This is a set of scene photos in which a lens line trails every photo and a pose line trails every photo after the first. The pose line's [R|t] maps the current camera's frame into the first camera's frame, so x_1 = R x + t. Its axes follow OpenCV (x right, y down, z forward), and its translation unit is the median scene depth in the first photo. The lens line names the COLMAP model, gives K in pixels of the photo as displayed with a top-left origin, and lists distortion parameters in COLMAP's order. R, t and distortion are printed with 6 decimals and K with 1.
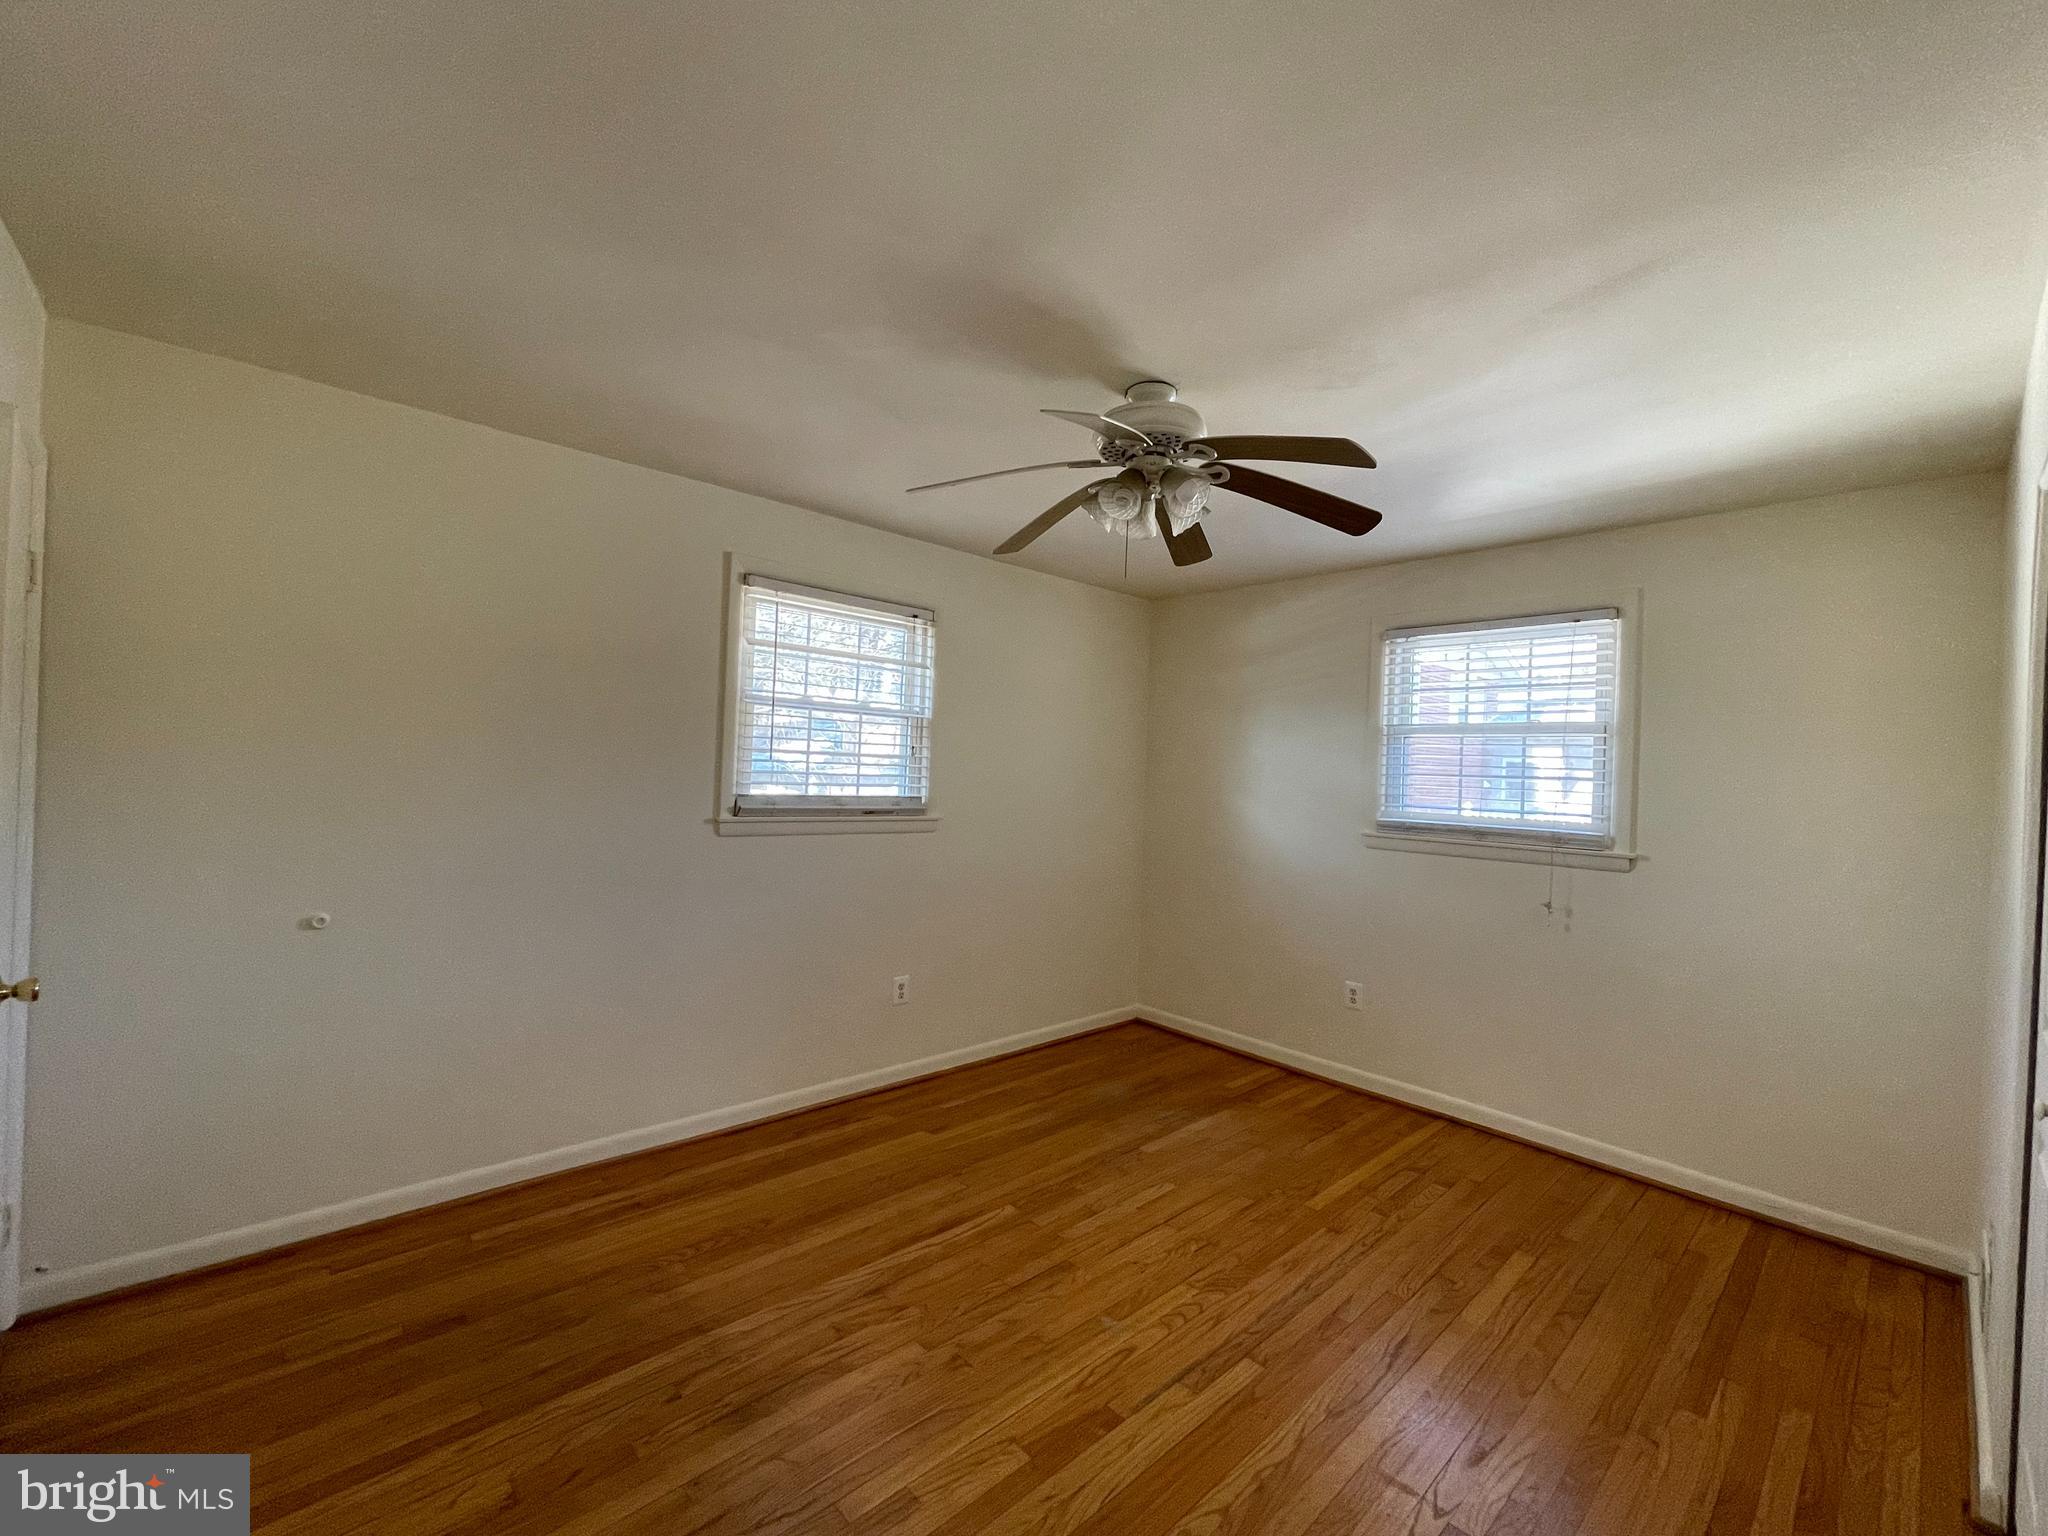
lens RADIAL K [[825.1, 0, 1011.3], [0, 825.1, 769.2], [0, 0, 1]] dist [0.001724, 0.000645]
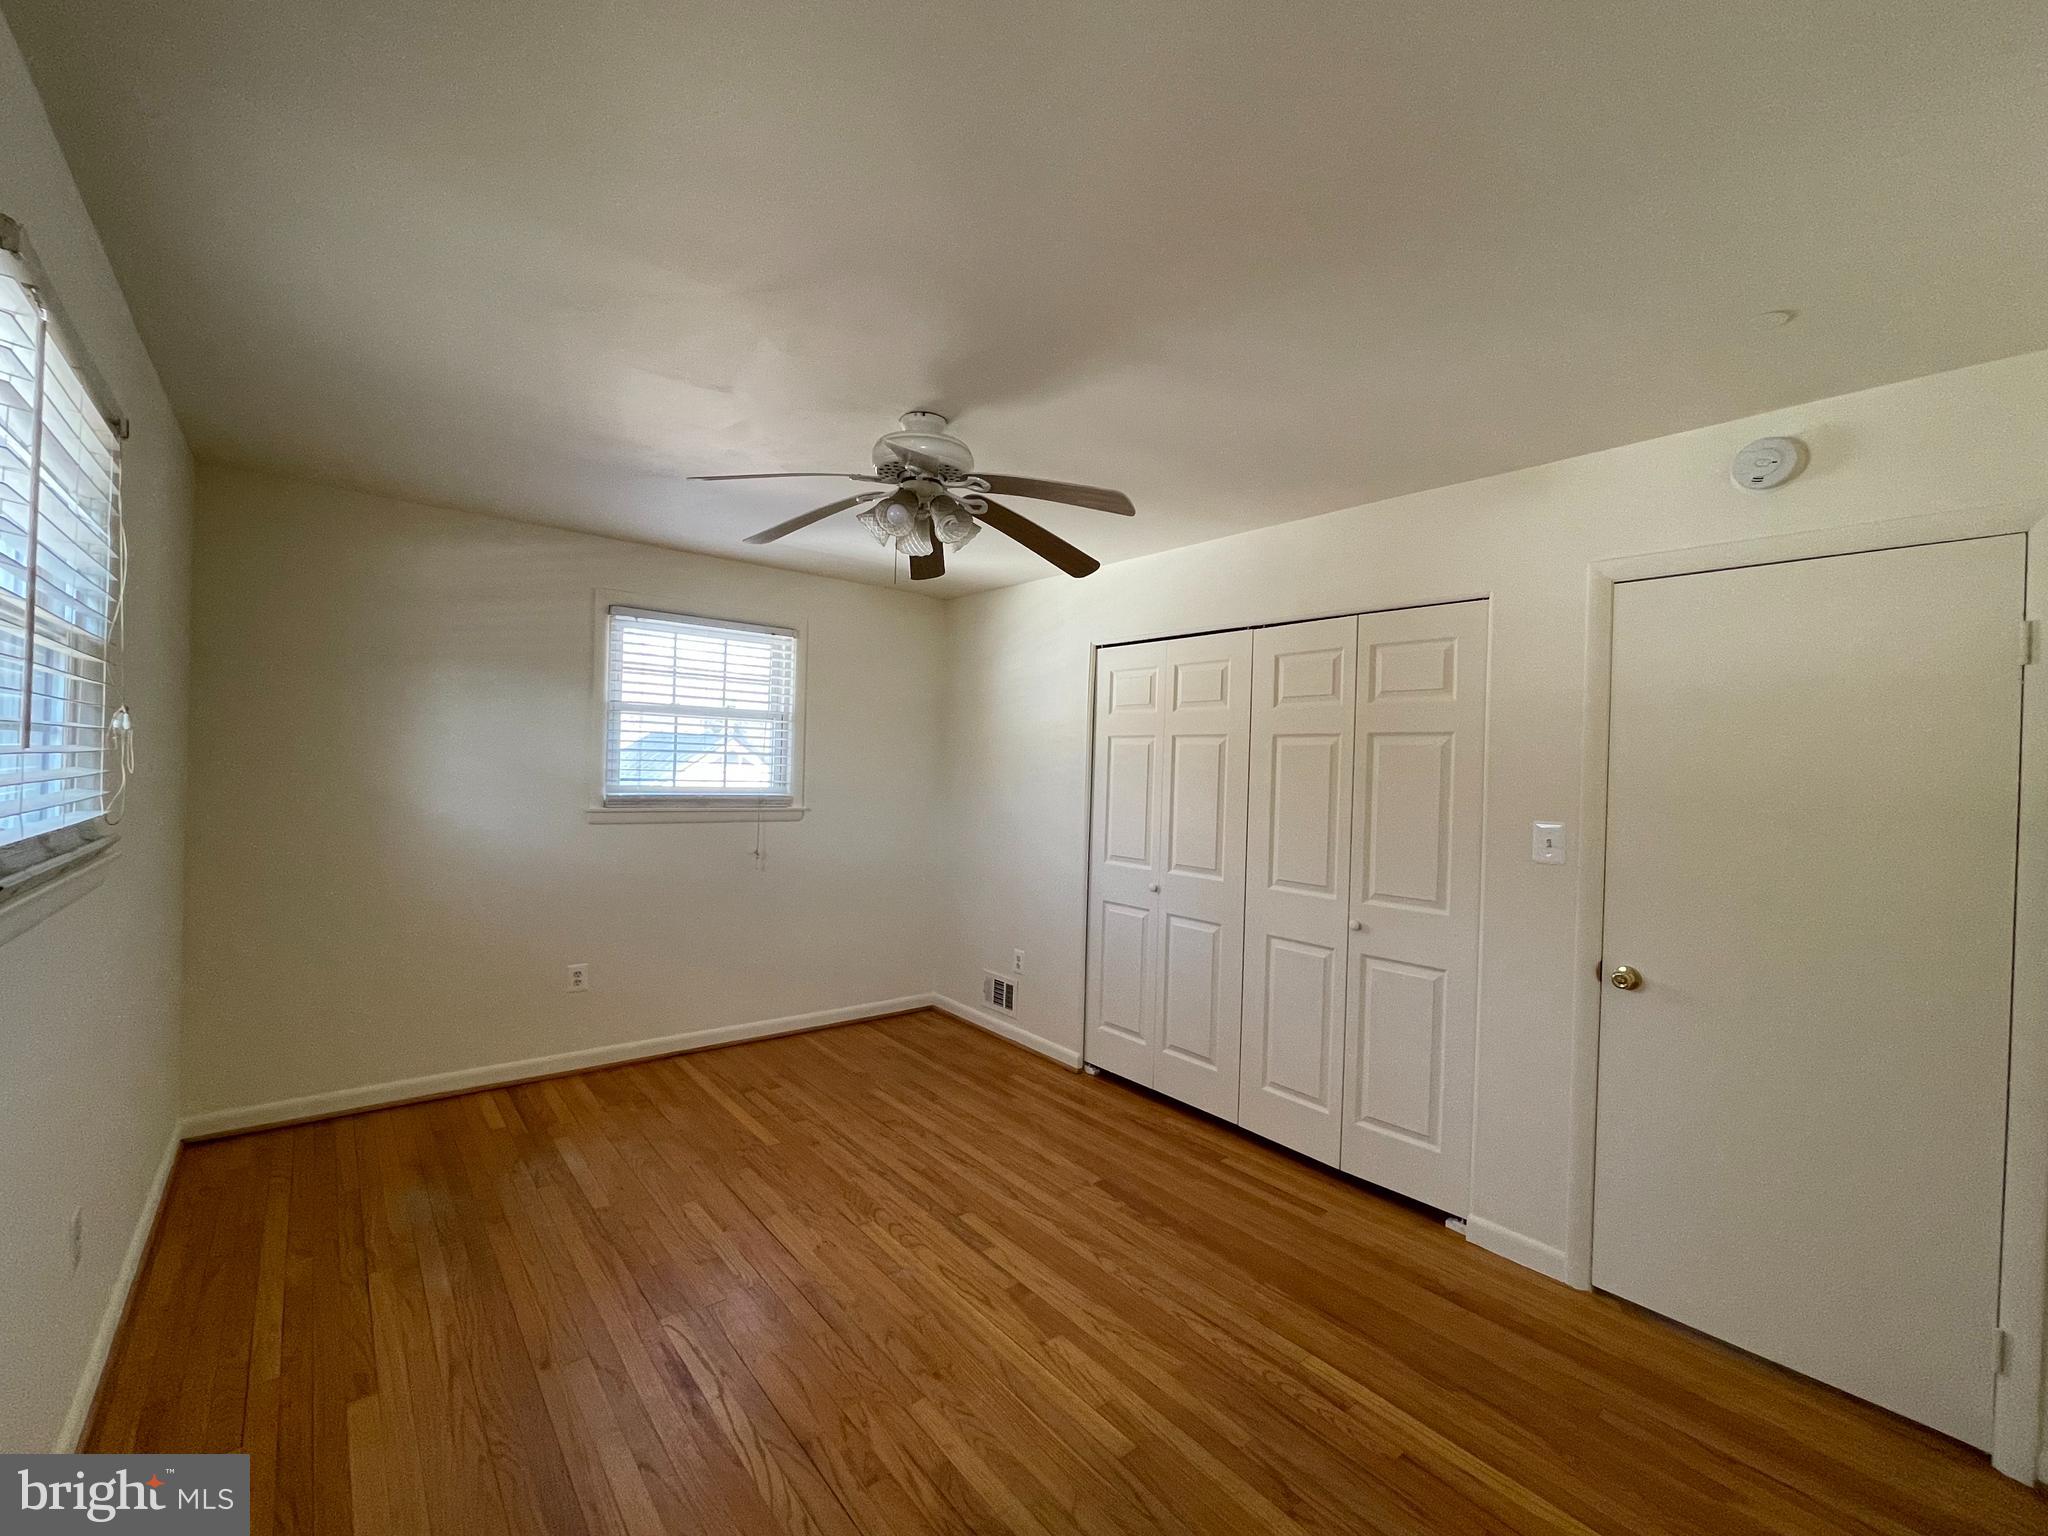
lens RADIAL K [[825.1, 0, 1011.3], [0, 825.1, 769.2], [0, 0, 1]] dist [0.001724, 0.000645]
pose [[0.091241, -0.038669, 0.995078, -0.602393], [-0.029240, 0.998711, 0.041491, -0.031055], [-0.995399, -0.032882, 0.089993, 0.505329]]
